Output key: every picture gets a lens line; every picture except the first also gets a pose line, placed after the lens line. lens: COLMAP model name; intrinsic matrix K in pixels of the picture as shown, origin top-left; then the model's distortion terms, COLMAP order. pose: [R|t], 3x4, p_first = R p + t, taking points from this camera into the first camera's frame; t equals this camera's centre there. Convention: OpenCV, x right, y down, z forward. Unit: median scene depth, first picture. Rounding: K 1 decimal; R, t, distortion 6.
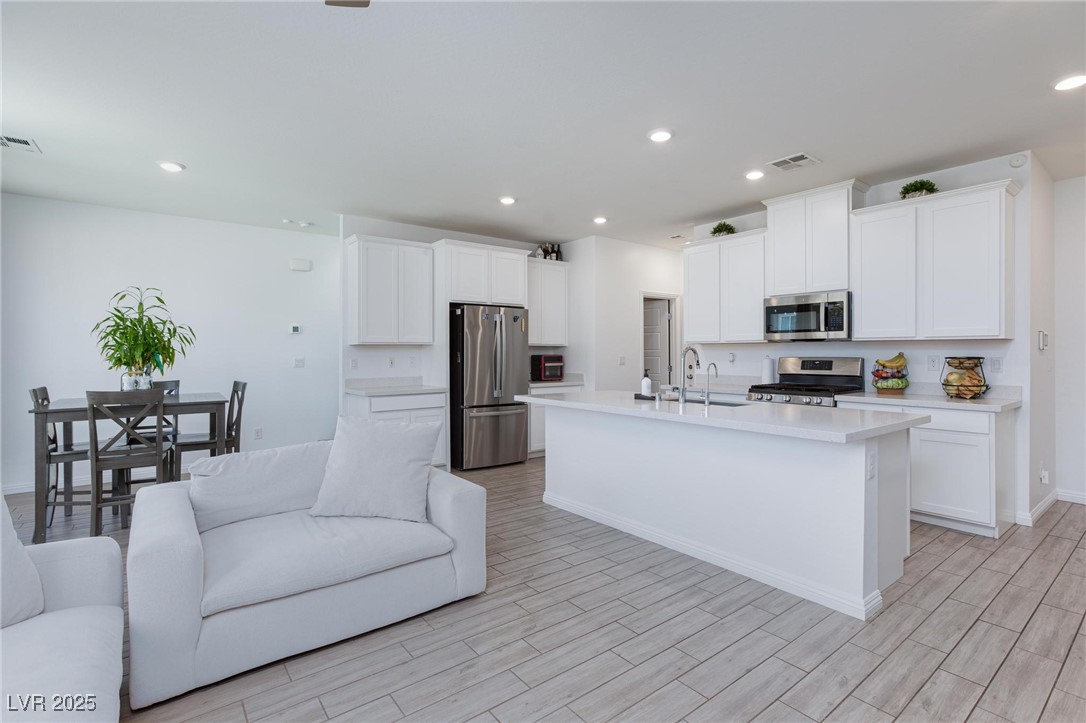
lens RADIAL K [[513.9, 0, 566.9], [0, 513.9, 357.6], [0, 0, 1]] dist [0.000202, 0.000213]
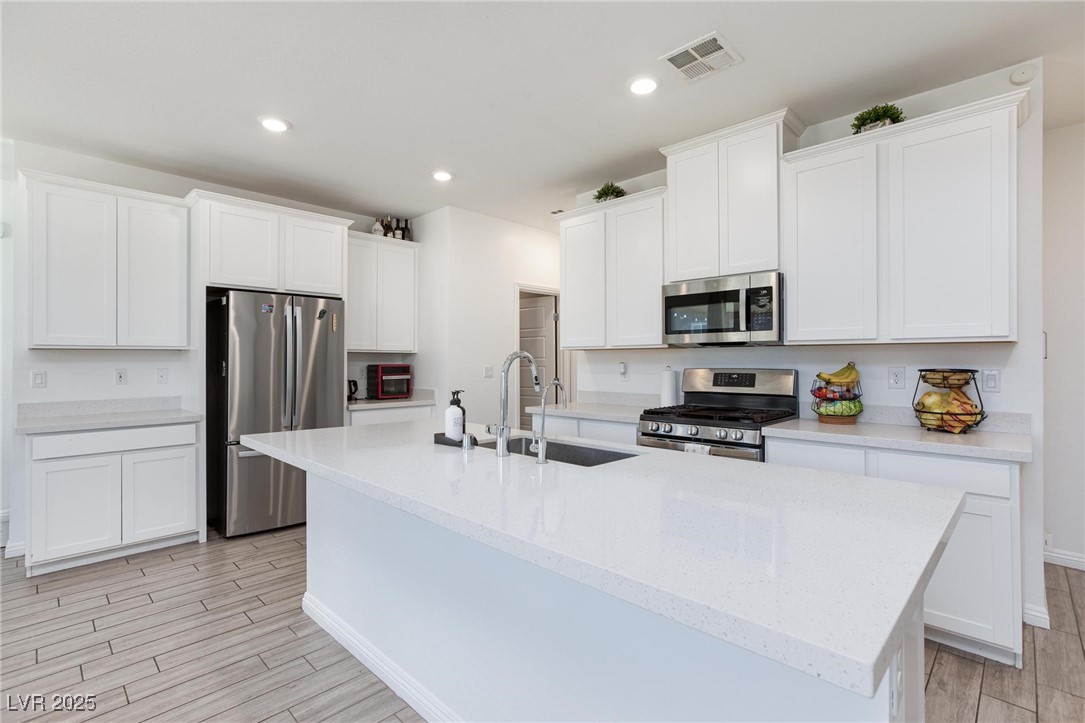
lens RADIAL K [[504.4, 0, 548.5], [0, 504.4, 364.4], [0, 0, 1]] dist [-0.012062, 0.000680]
pose [[0.993548, 0.000641, 0.113413, 0.156147], [-0.000186, 0.999992, -0.004024, -0.003933], [-0.113415, 0.003977, 0.993540, 0.345075]]
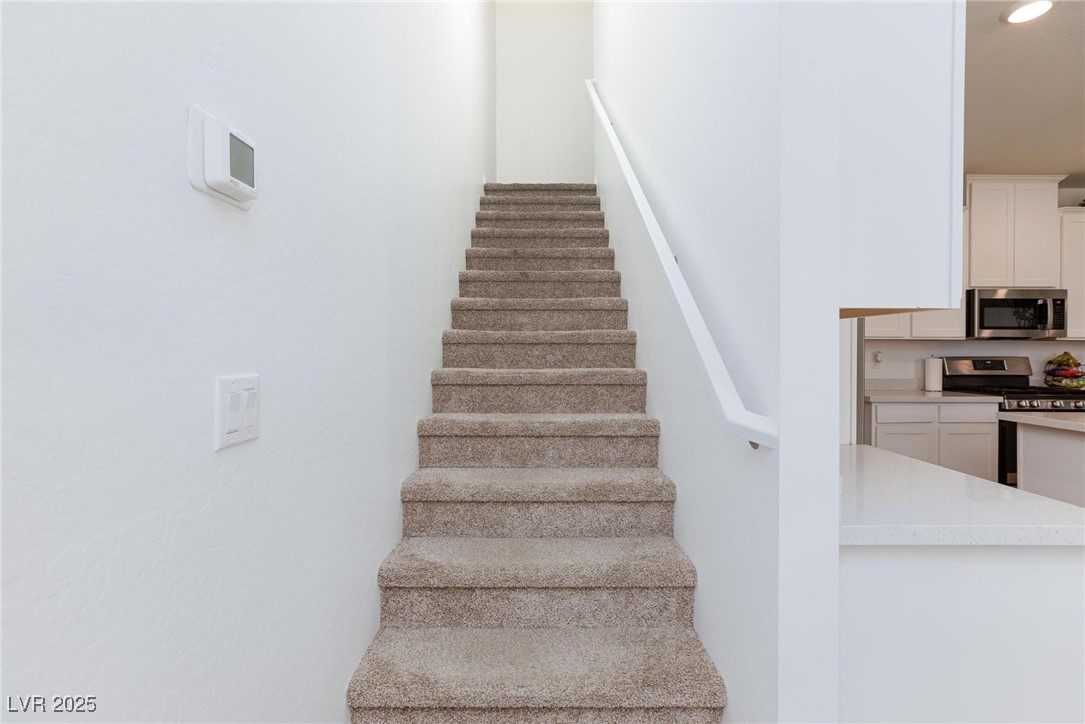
lens RADIAL K [[511.0, 0, 542.5], [0, 511.0, 362.0], [0, 0, 1]] dist [-0.019467, 0.000918]
pose [[0.618905, -0.007271, 0.785432, -0.756037], [0.004120, 0.999973, 0.006011, 0.000125], [-0.785455, -0.000484, 0.618919, 1.093256]]
